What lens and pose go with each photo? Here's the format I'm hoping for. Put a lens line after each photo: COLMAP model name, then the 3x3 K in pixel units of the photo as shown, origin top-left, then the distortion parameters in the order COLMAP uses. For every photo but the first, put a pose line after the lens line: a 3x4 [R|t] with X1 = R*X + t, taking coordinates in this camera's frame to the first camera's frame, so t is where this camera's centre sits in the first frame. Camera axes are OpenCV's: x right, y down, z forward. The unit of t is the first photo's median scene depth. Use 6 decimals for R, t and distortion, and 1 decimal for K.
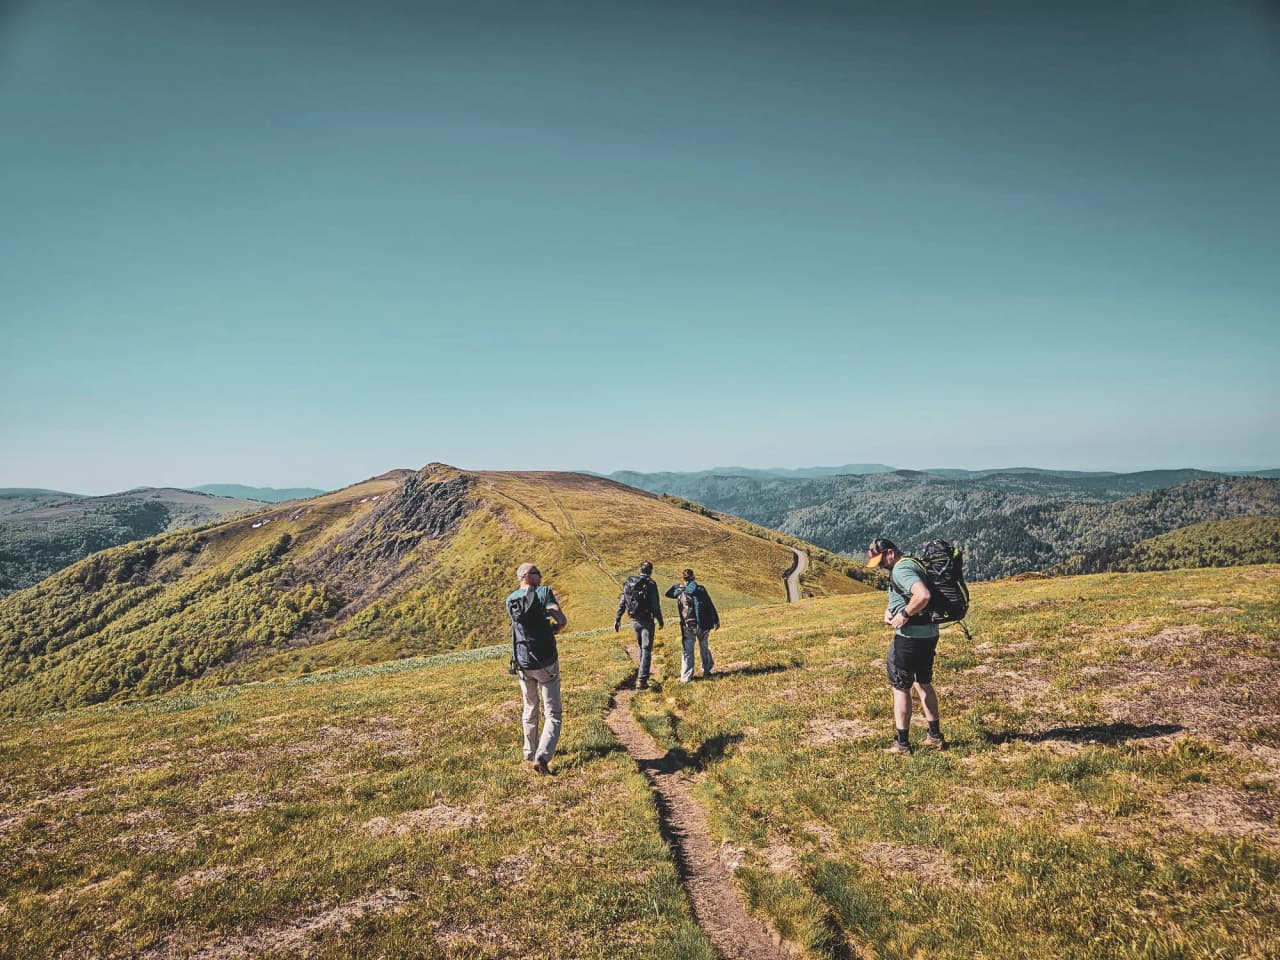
lens RADIAL K [[835.2, 0, 652.4], [0, 835.2, 477.1], [0, 0, 1]] dist [0.051139, -0.028988]
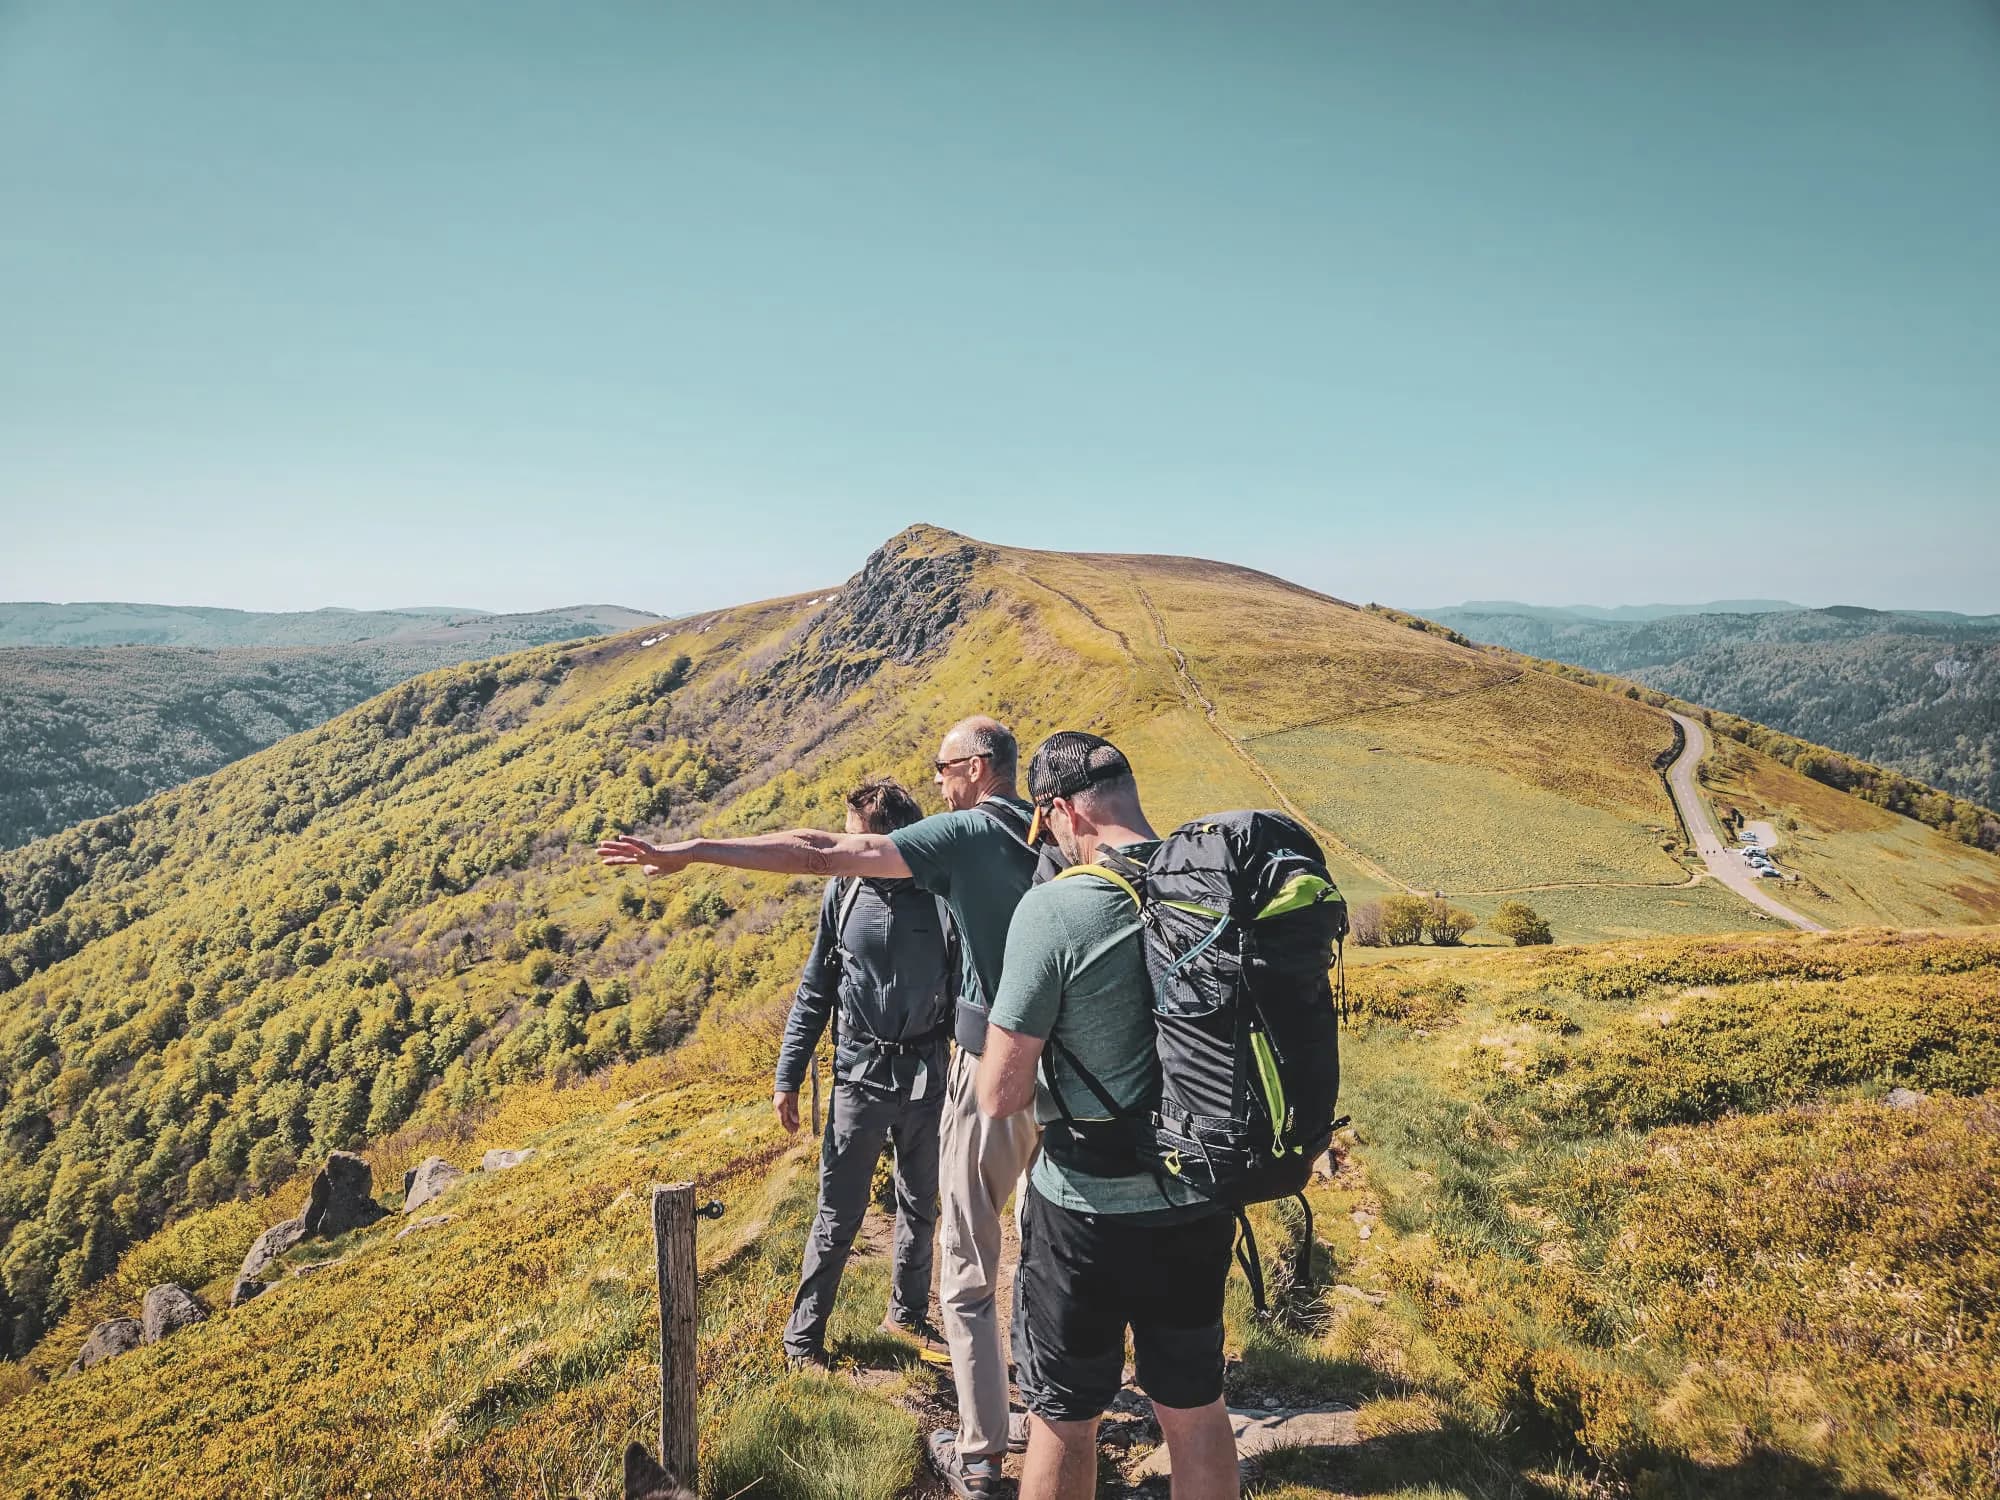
lens RADIAL K [[1304.9, 0, 991.4], [0, 1304.9, 744.5], [0, 0, 1]] dist [0.051139, -0.028988]
pose [[0.963481, 0.045036, -0.263961, 0.007027], [-0.018718, 0.994671, 0.101385, 0.039545], [0.267121, -0.092742, 0.959190, 0.230192]]
